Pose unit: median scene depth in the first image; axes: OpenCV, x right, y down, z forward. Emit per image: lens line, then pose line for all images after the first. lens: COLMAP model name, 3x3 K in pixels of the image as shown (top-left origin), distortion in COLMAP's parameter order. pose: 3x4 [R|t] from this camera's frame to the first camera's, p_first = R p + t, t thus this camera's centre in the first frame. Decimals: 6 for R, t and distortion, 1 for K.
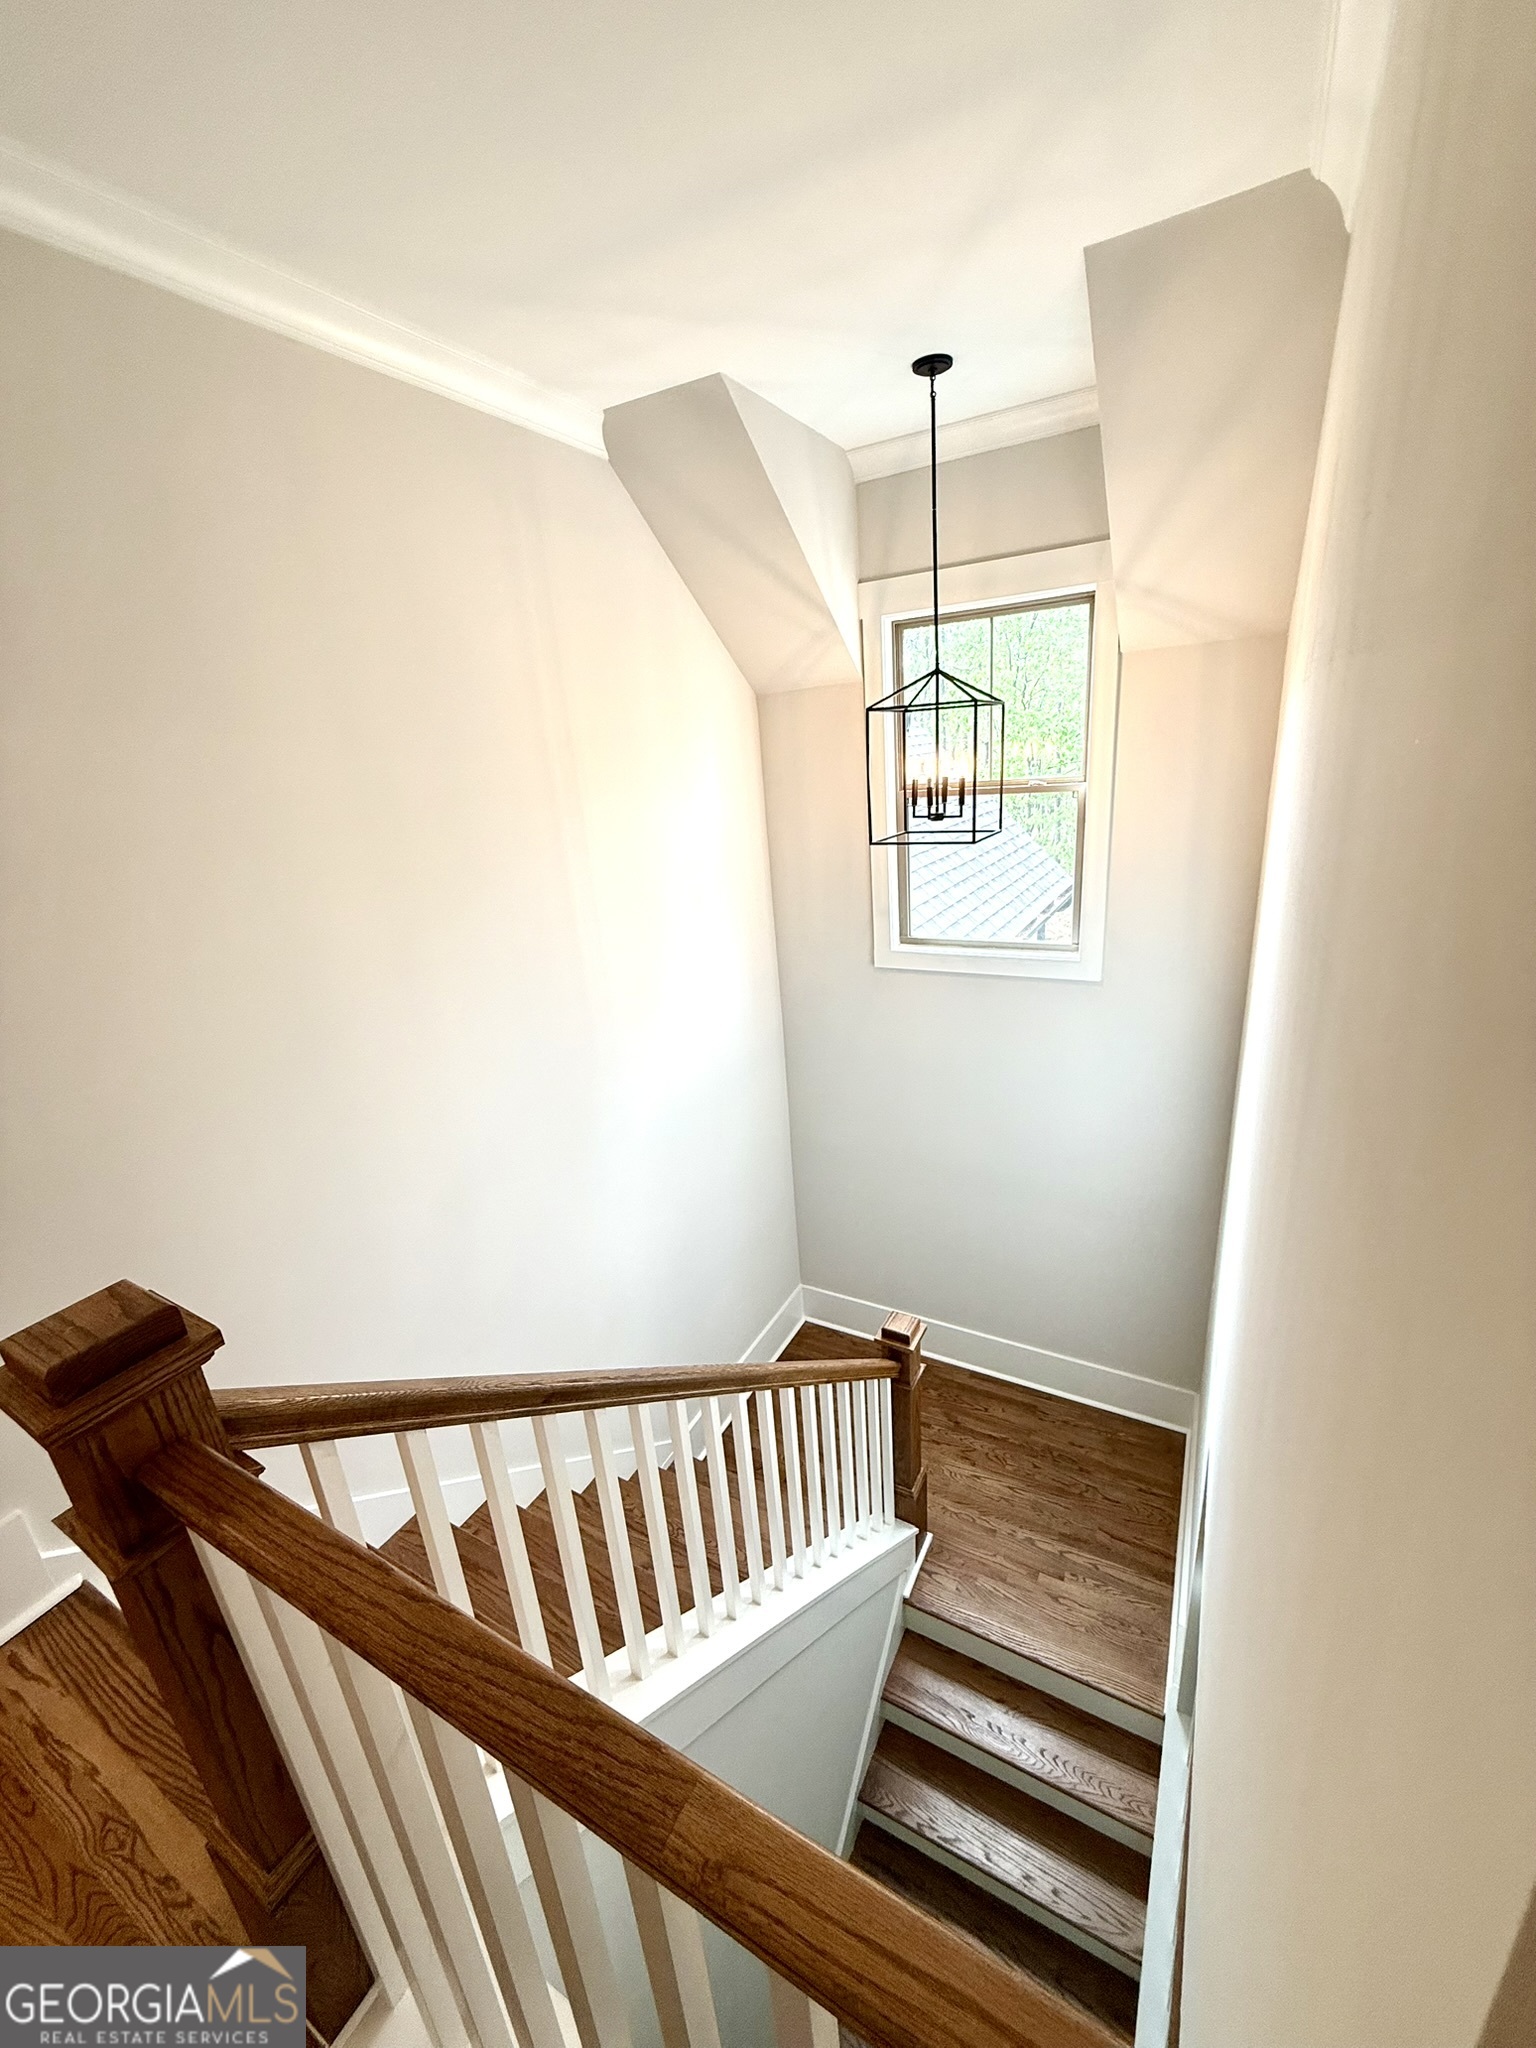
lens RADIAL K [[815.2, 0, 768.0], [0, 815.2, 1024.0], [0, 0, 1]] dist [0.001846, -0.000213]
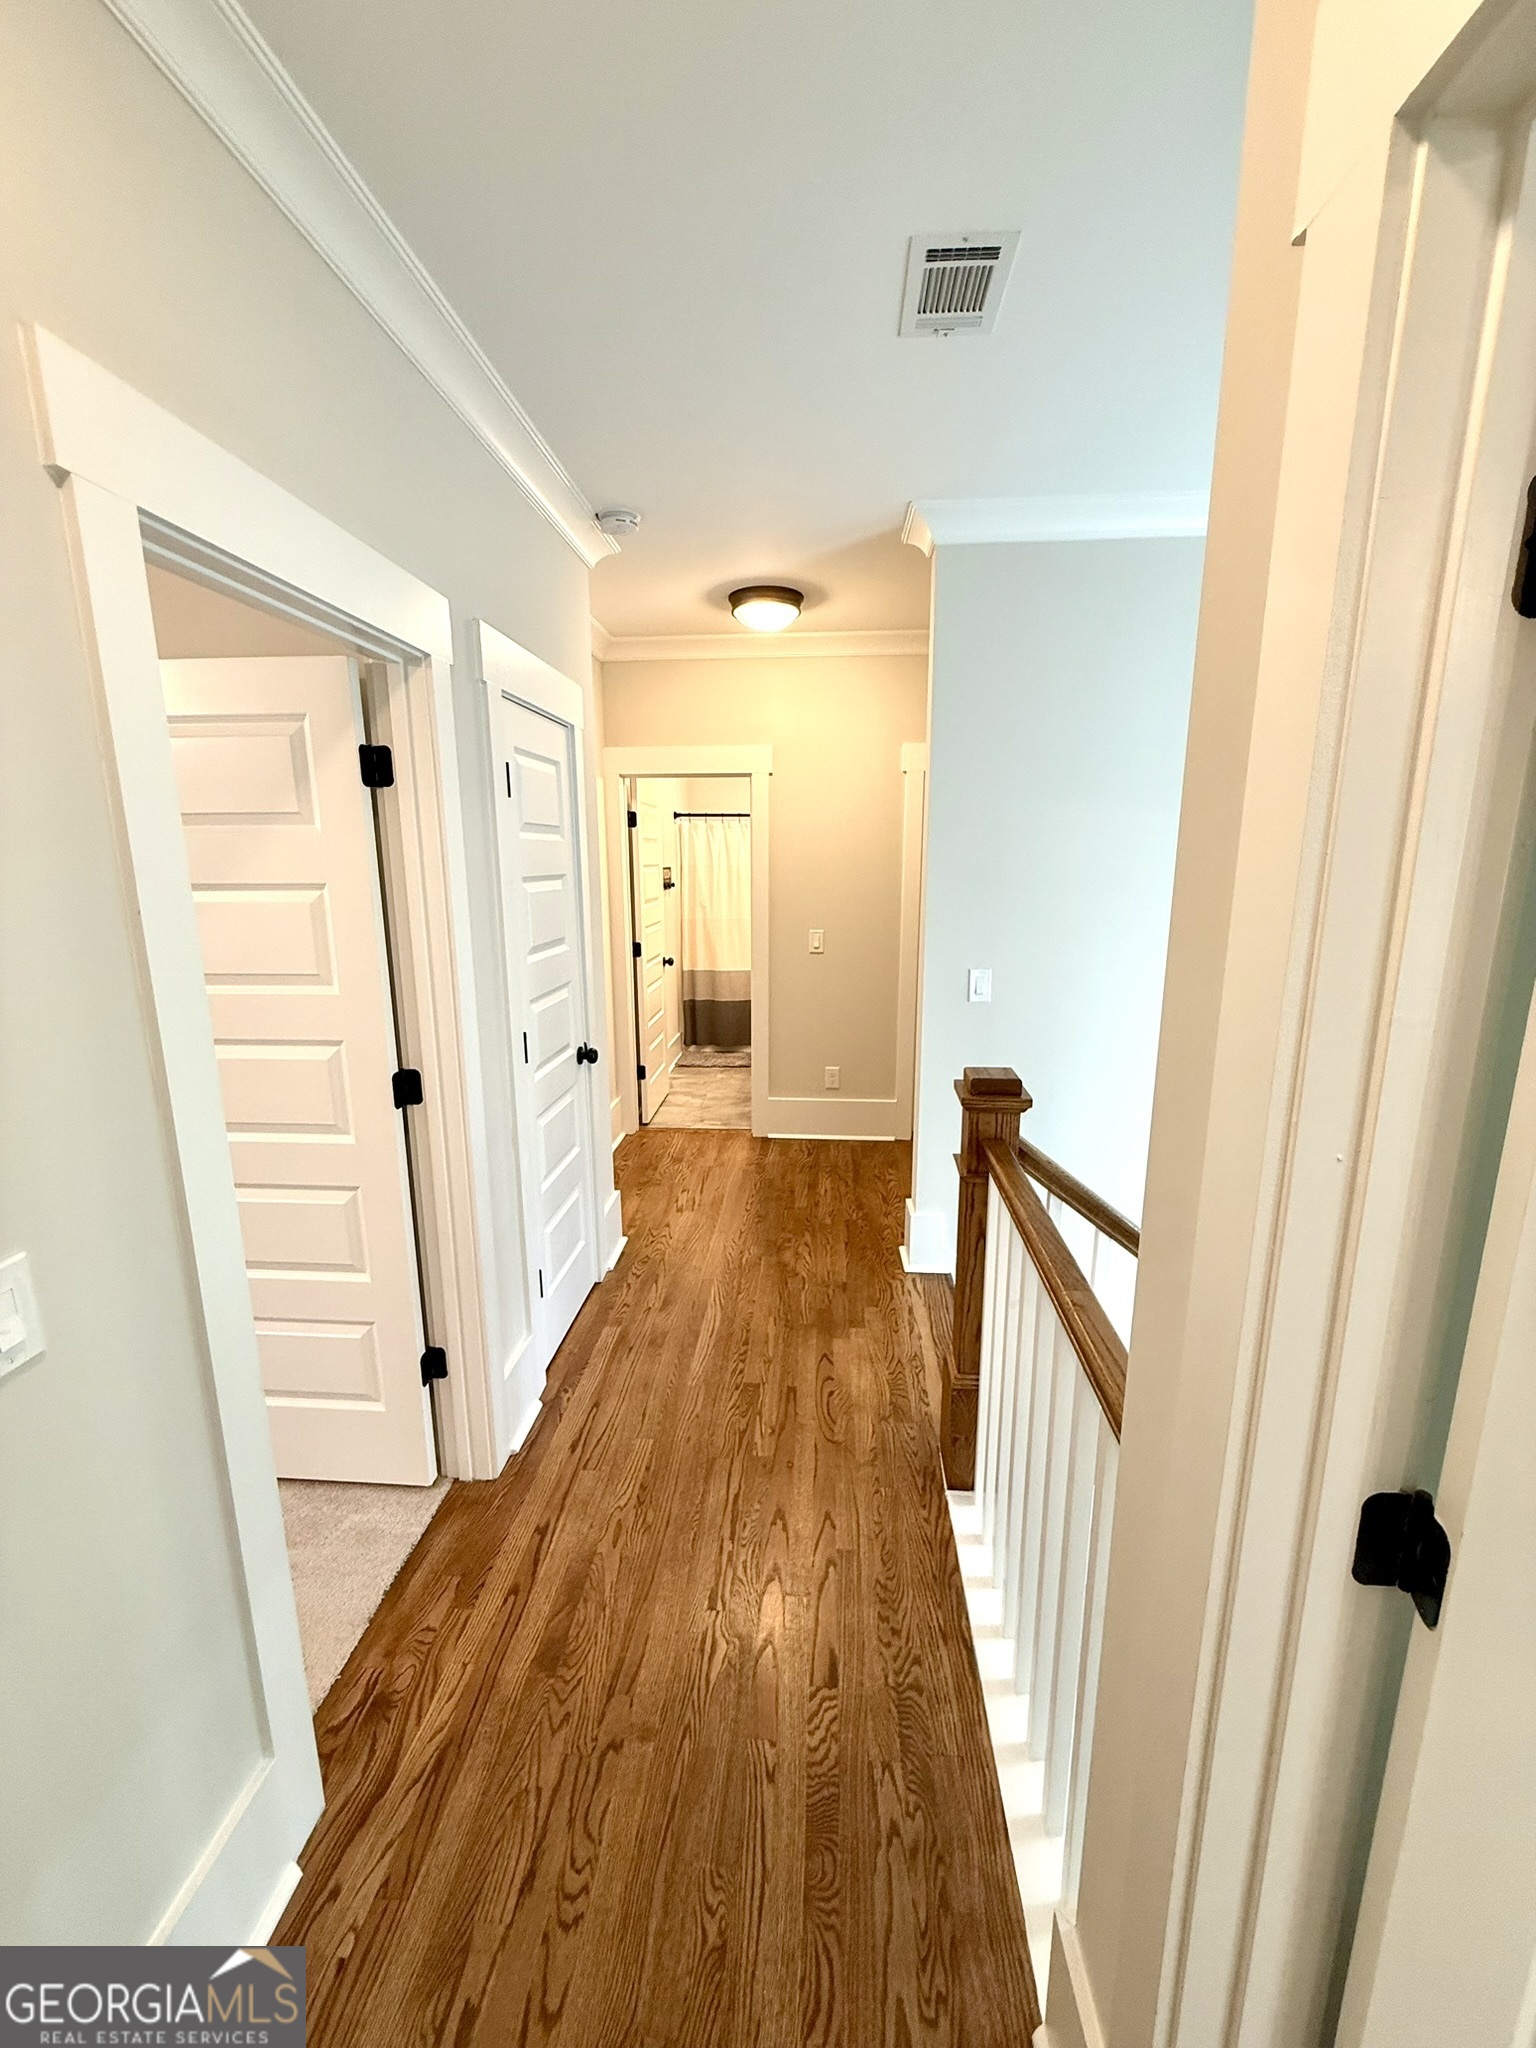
lens RADIAL K [[815.2, 0, 768.0], [0, 815.2, 1024.0], [0, 0, 1]] dist [0.001846, -0.000213]
pose [[0.418347, 0.255303, -0.871669, 0.803678], [-0.322633, 0.938868, 0.120142, 0.141504], [0.849055, 0.230968, 0.475142, -0.618585]]
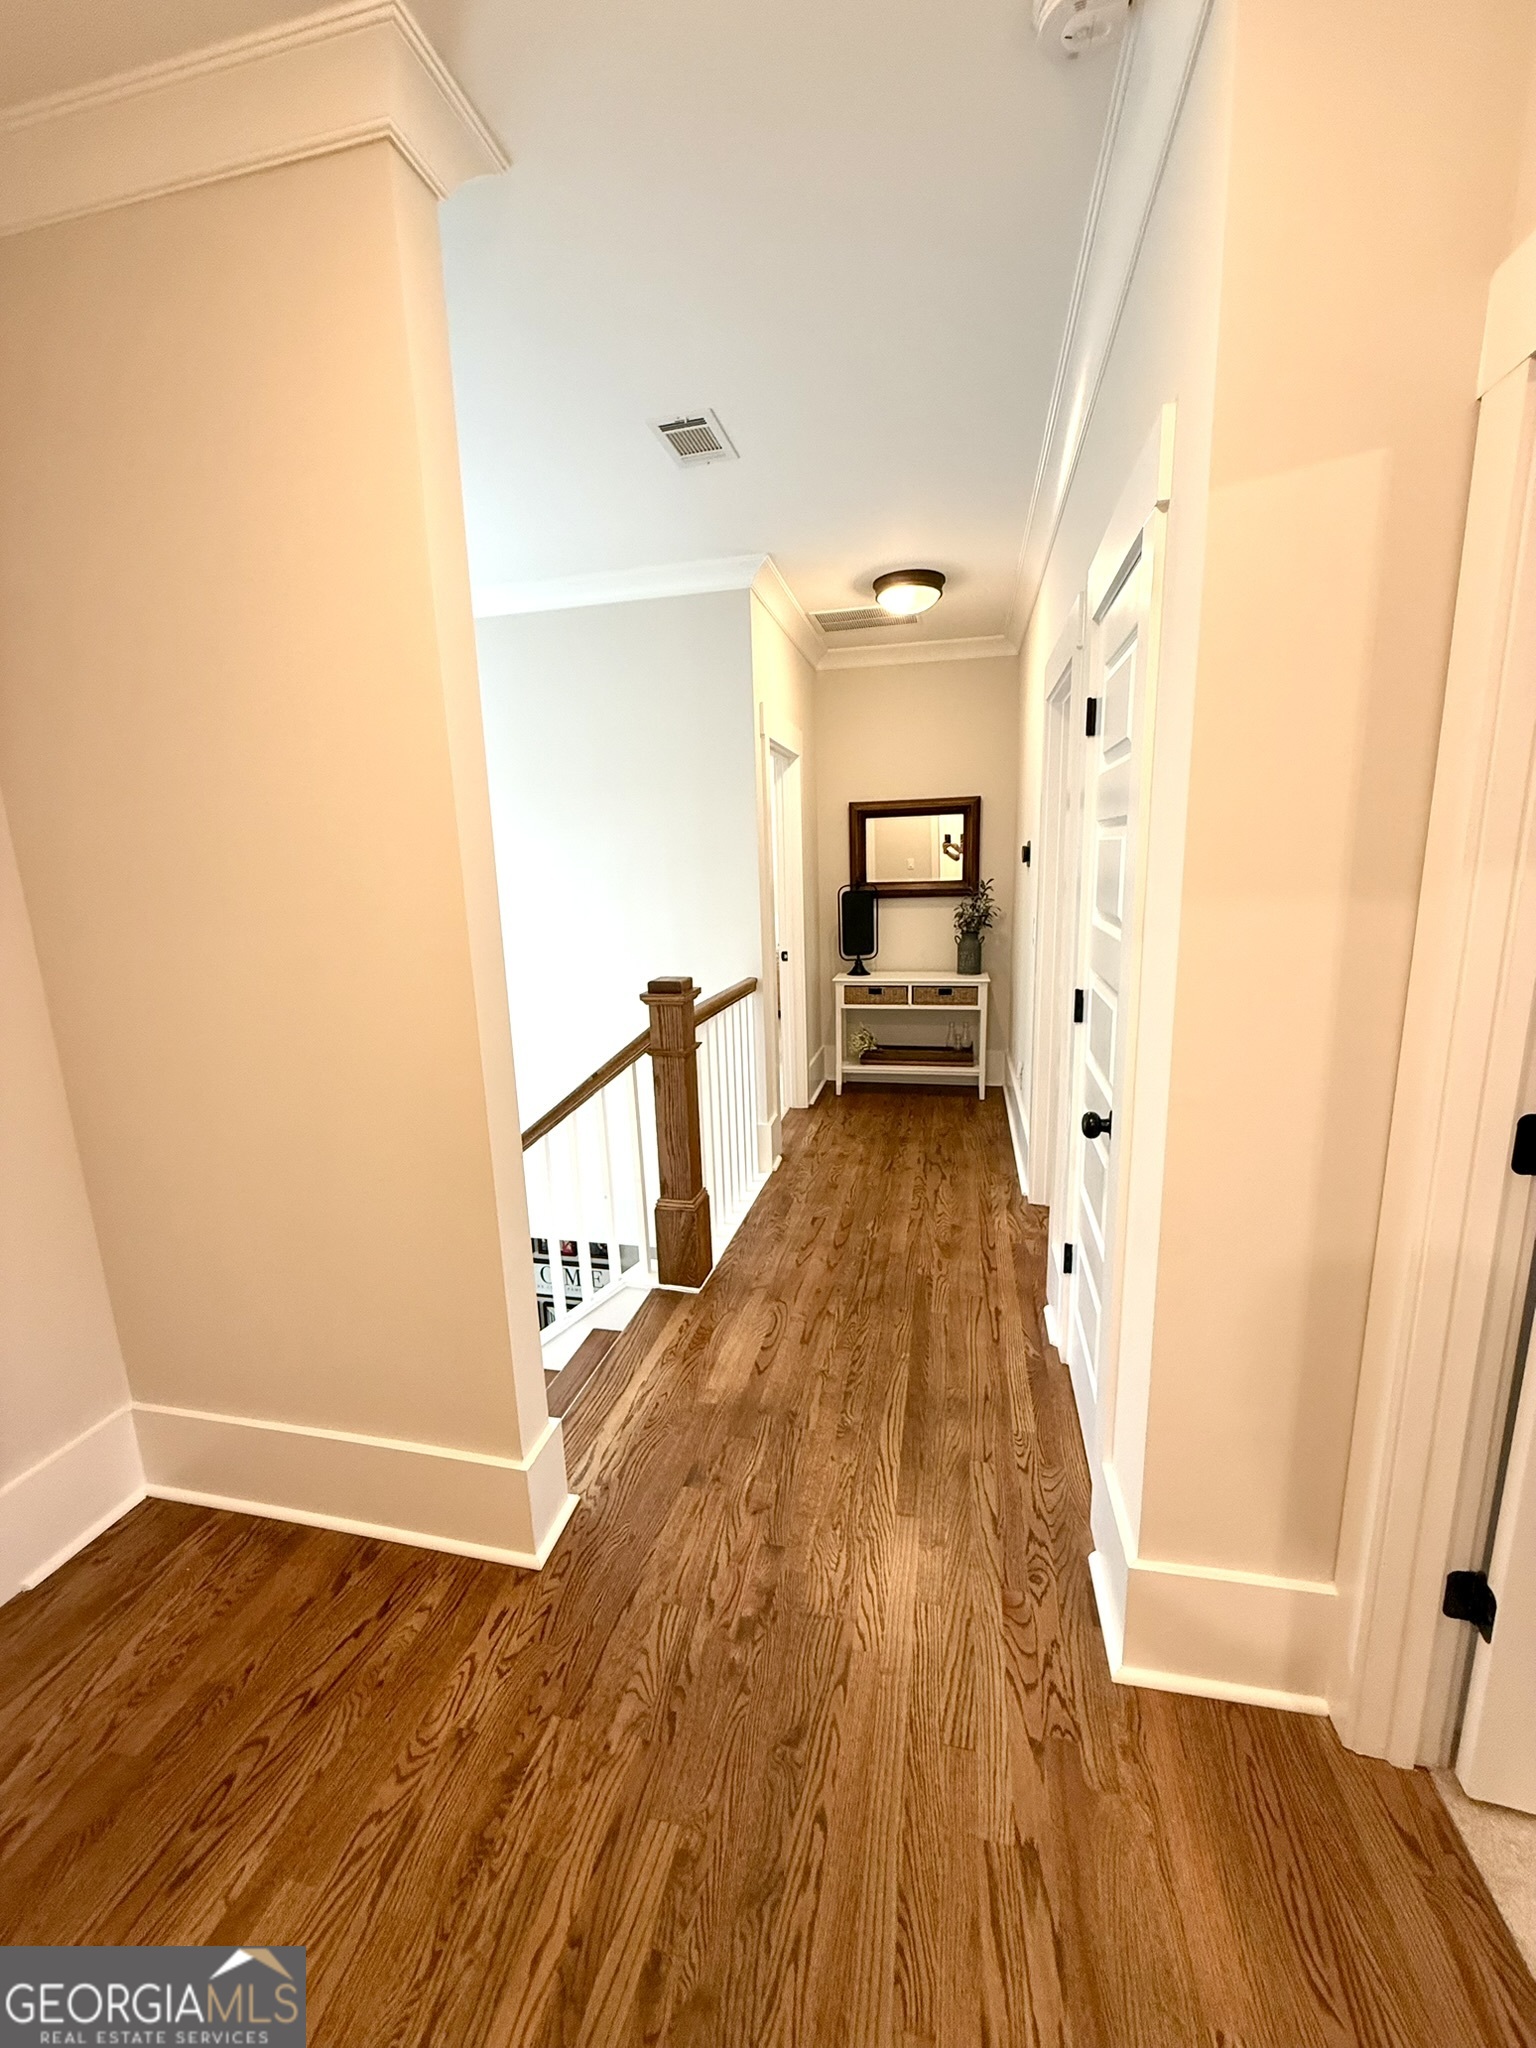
lens RADIAL K [[815.2, 0, 768.0], [0, 815.2, 1024.0], [0, 0, 1]] dist [0.001846, -0.000213]
pose [[-0.272171, -0.117843, 0.955006, -3.627904], [0.365222, 0.905556, 0.215827, -0.031201], [-0.890245, 0.407531, -0.203428, 1.224311]]
